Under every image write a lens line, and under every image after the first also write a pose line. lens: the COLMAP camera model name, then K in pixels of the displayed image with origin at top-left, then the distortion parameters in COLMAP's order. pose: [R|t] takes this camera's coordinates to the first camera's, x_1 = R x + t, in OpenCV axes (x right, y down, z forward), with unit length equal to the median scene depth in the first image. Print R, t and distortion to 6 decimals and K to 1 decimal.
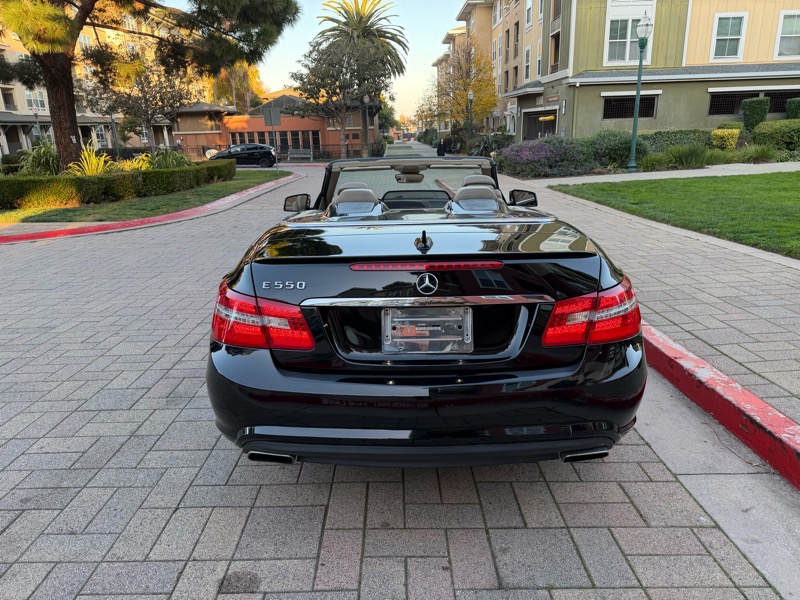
lens RADIAL K [[557.6, 0, 394.1], [0, 557.6, 297.8], [0, 0, 1]] dist [0.035044, -0.040453]
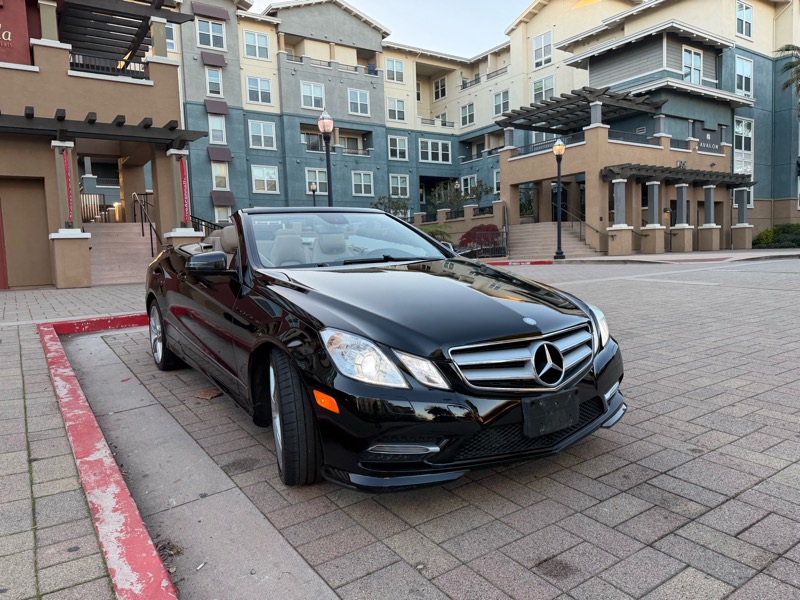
lens RADIAL K [[559.5, 0, 397.9], [0, 559.5, 293.6], [0, 0, 1]] dist [0.044743, -0.054828]
pose [[-0.824919, 0.105166, -0.555381, 0.431446], [-0.100514, 0.939589, 0.327215, -0.402460], [0.556242, 0.325750, -0.764514, 1.694607]]
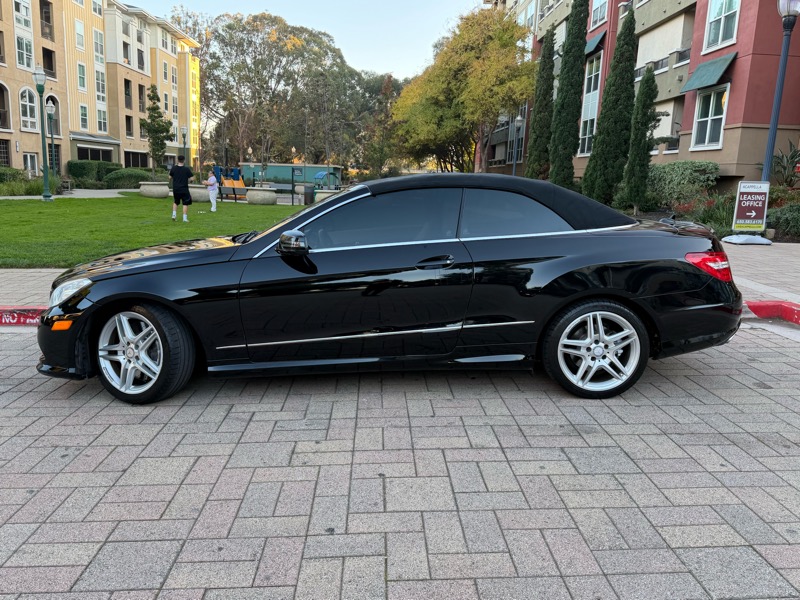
lens RADIAL K [[640.8, 0, 401.6], [0, 640.8, 302.6], [0, 0, 1]] dist [0.058422, -0.074327]
pose [[-0.036816, -0.161088, 0.986253, -1.007018], [0.252441, 0.953415, 0.165147, -0.199246], [-0.966912, 0.255051, 0.005564, 0.878874]]
